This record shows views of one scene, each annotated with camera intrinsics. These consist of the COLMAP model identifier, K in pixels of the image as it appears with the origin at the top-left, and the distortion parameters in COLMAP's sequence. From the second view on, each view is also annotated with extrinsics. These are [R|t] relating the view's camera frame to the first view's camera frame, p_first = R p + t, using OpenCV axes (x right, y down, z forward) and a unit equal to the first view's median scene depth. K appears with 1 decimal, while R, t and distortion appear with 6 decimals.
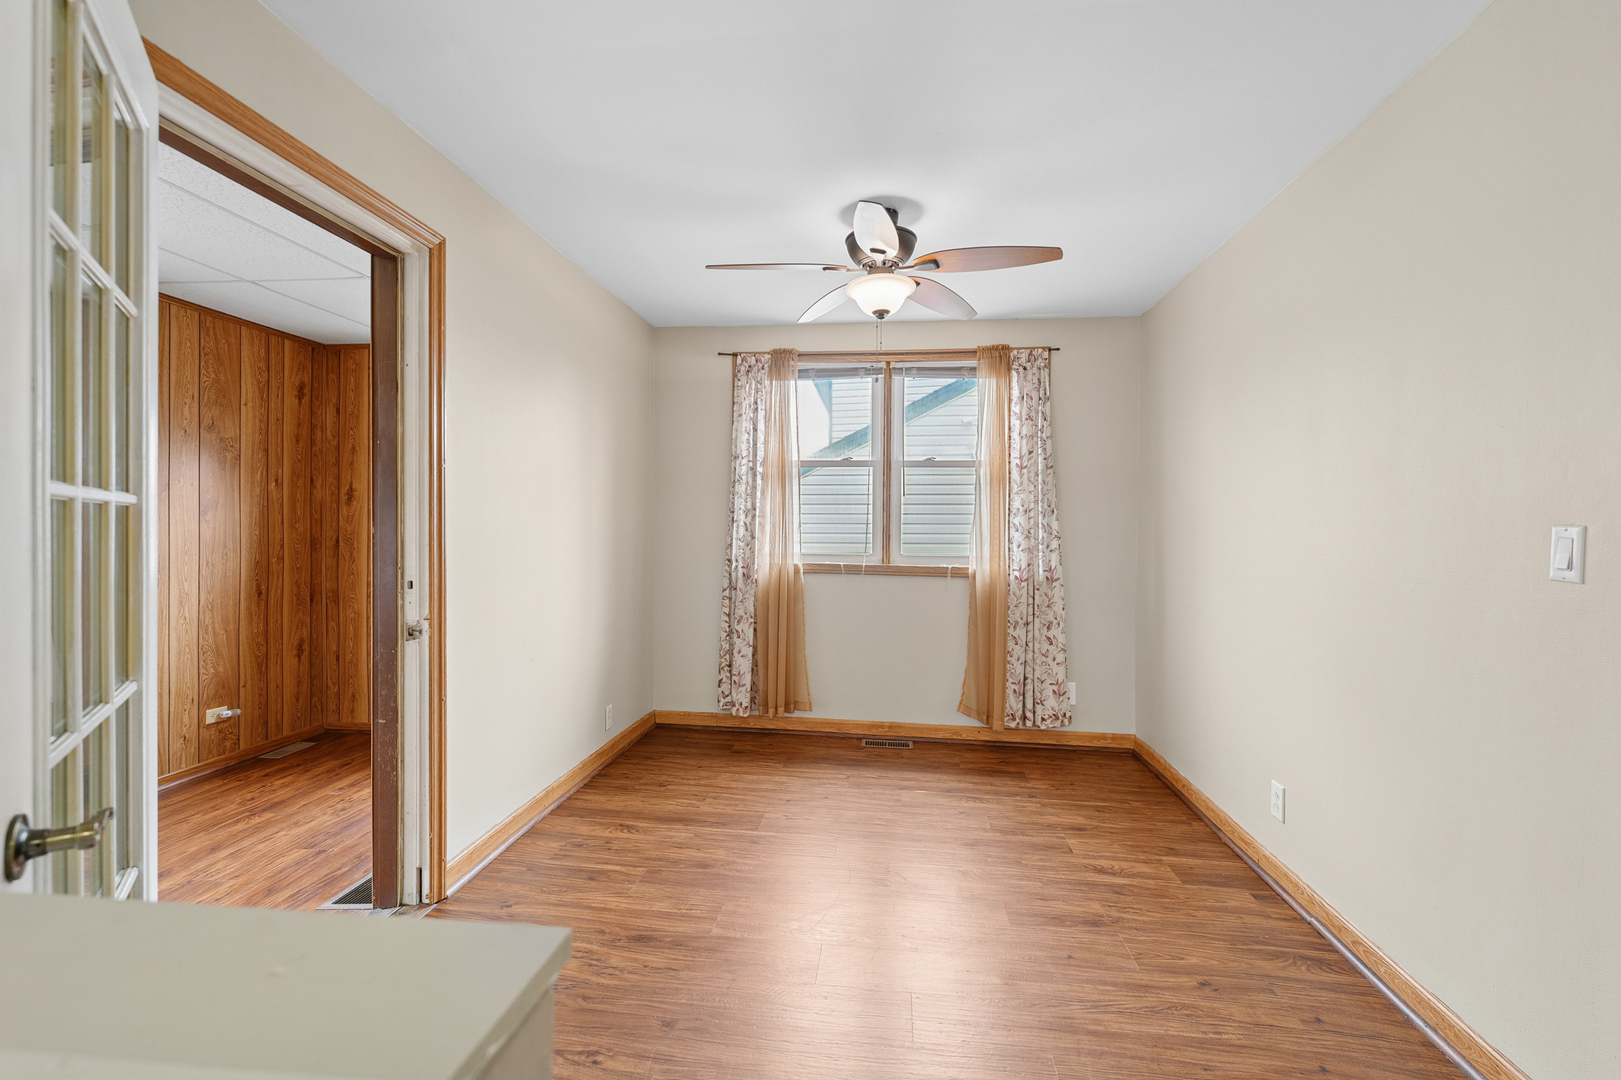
lens RADIAL K [[713.5, 0, 805.4], [0, 713.5, 527.6], [0, 0, 1]] dist [0.002504, -0.000759]
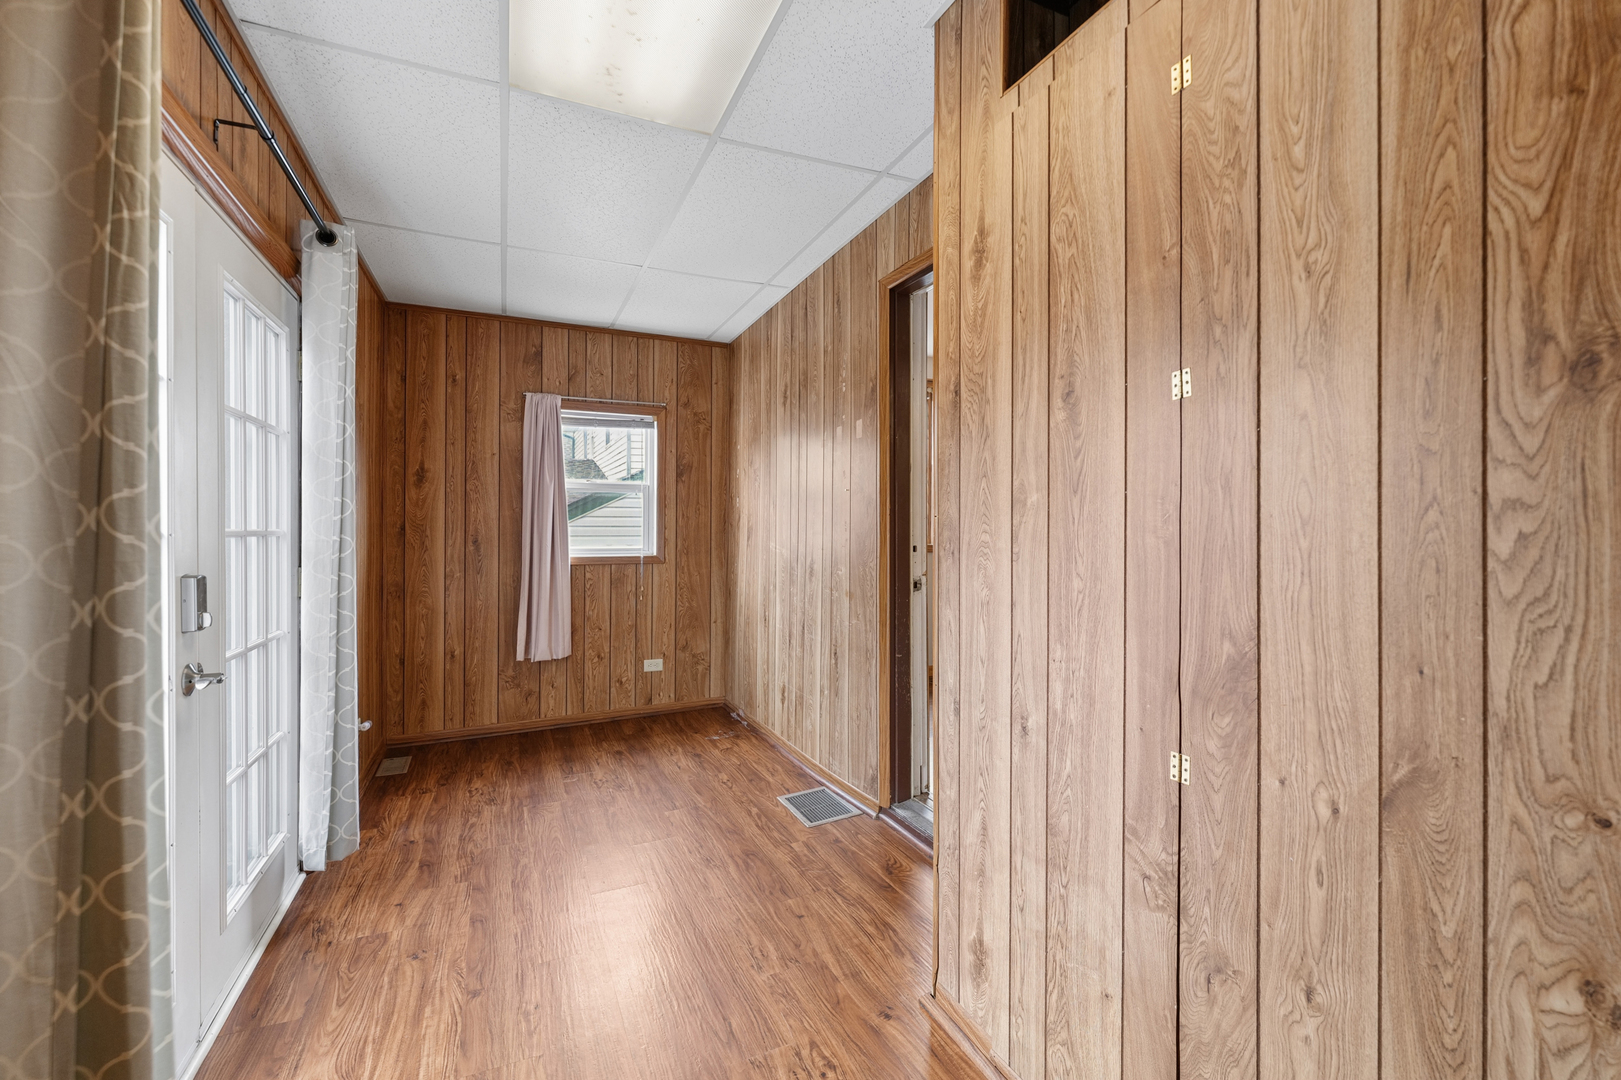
lens RADIAL K [[713.5, 0, 795.8], [0, 713.5, 541.9], [0, 0, 1]] dist [0.002504, -0.000759]
pose [[0.865732, -0.003539, 0.500496, -0.799274], [-0.000163, 0.999973, 0.007352, 0.034814], [-0.500509, -0.006446, 0.865708, 0.003285]]
